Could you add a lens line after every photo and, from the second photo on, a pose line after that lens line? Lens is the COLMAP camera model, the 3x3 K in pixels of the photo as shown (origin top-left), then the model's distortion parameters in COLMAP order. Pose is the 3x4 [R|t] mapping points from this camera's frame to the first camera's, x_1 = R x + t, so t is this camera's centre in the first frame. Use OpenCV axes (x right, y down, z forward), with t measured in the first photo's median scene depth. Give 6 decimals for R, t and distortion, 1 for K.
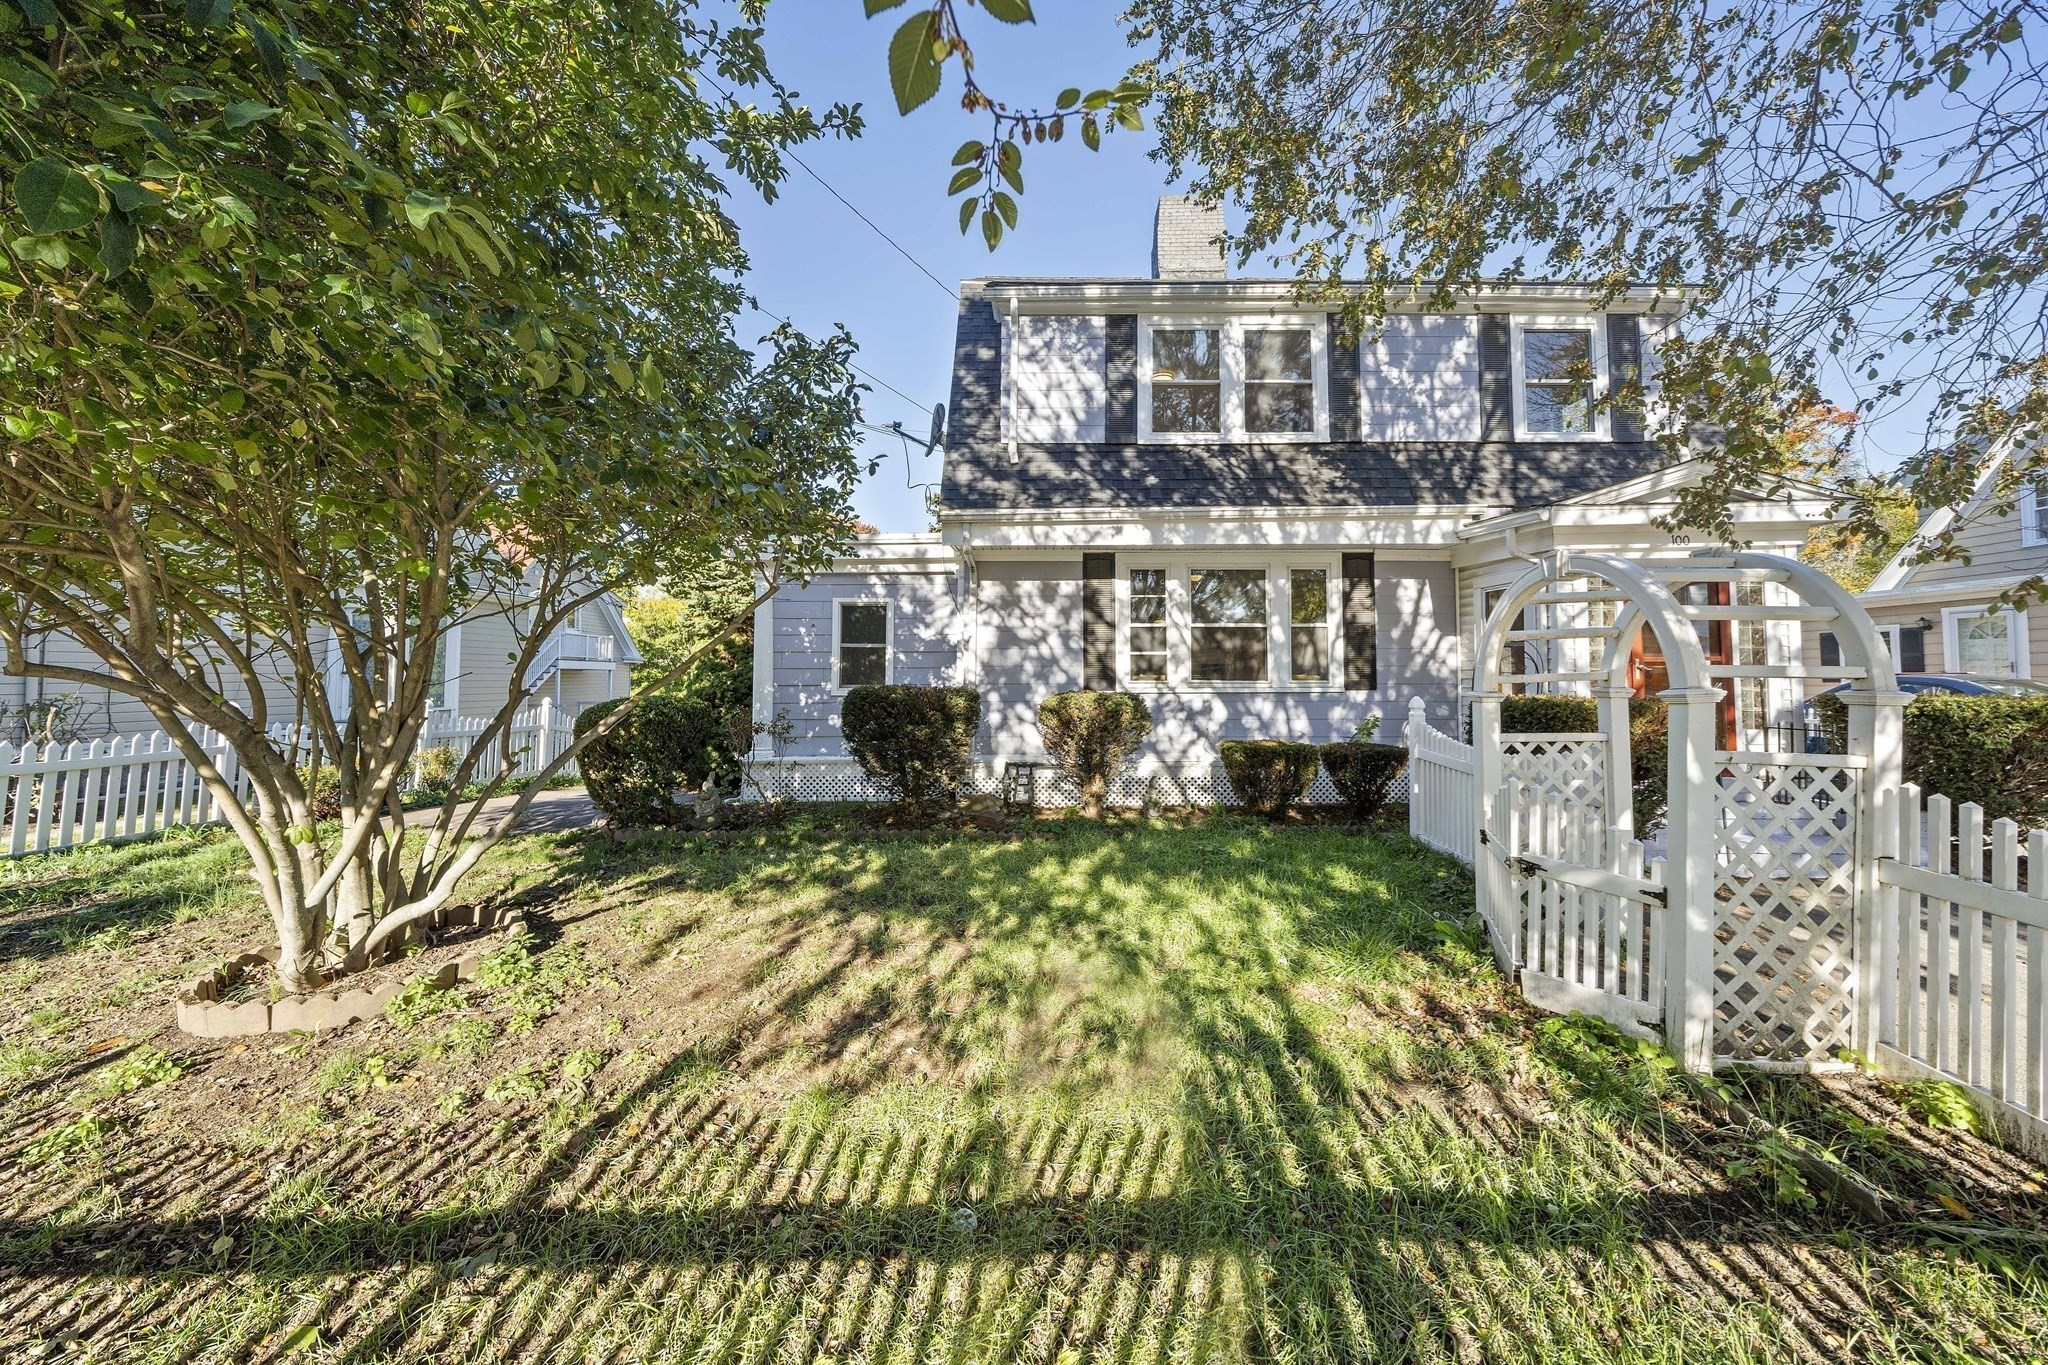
lens RADIAL K [[704.6, 0, 1035.2], [0, 704.6, 660.7], [0, 0, 1]] dist [-0.010752, -0.000179]
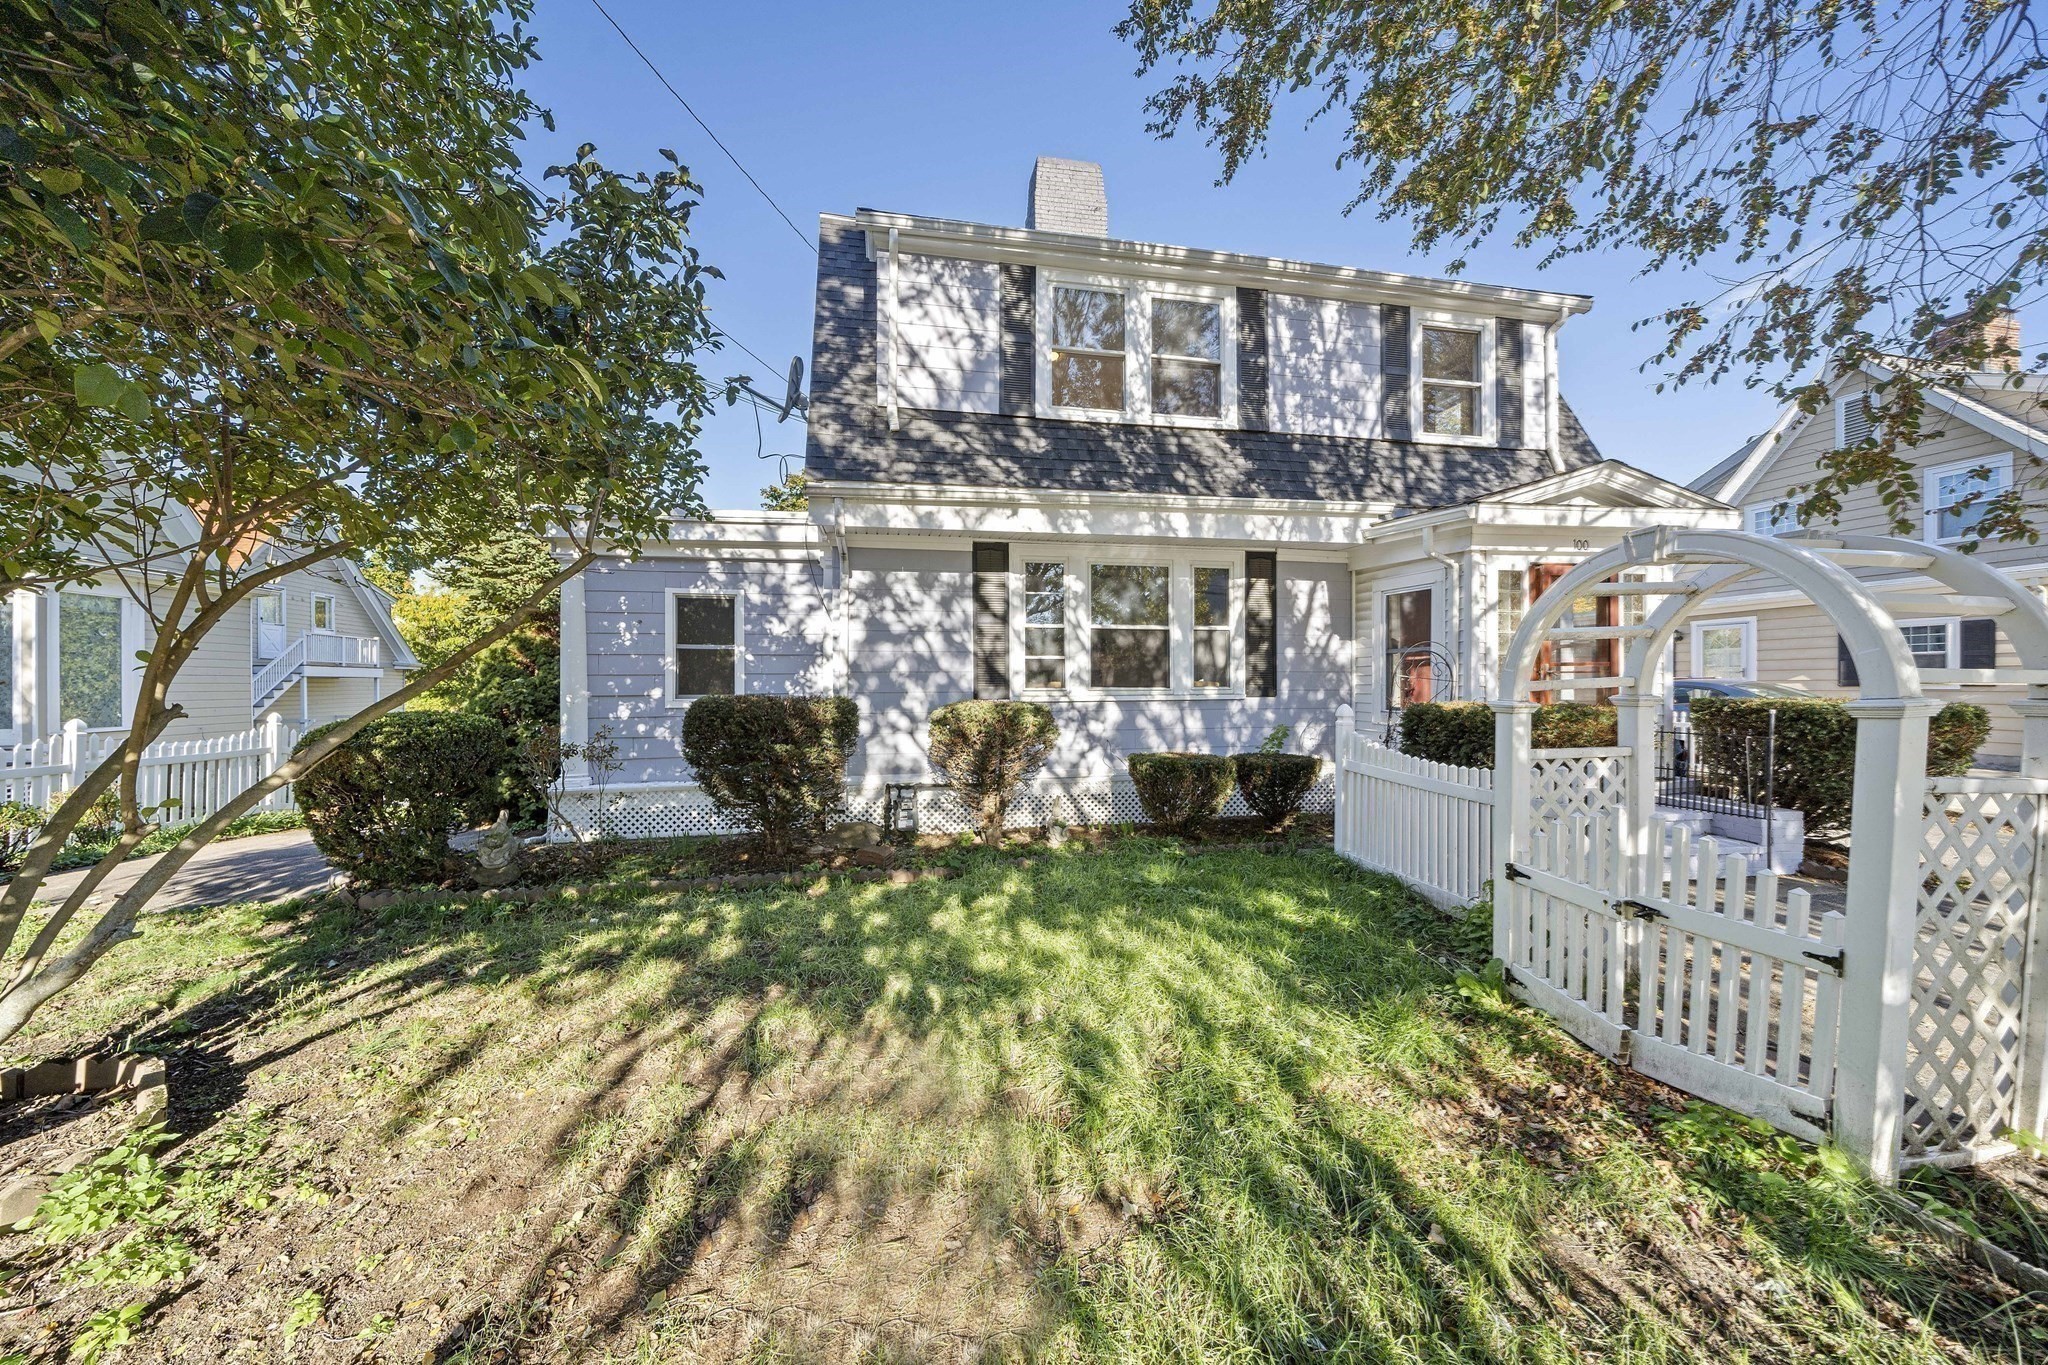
lens RADIAL K [[704.6, 0, 1003.5], [0, 704.6, 695.4], [0, 0, 1]] dist [-0.010752, -0.000179]
pose [[0.983460, -0.007394, 0.180975, -0.055842], [-0.000081, 0.999148, 0.041262, 0.002418], [-0.181126, -0.040594, 0.982622, 0.143118]]
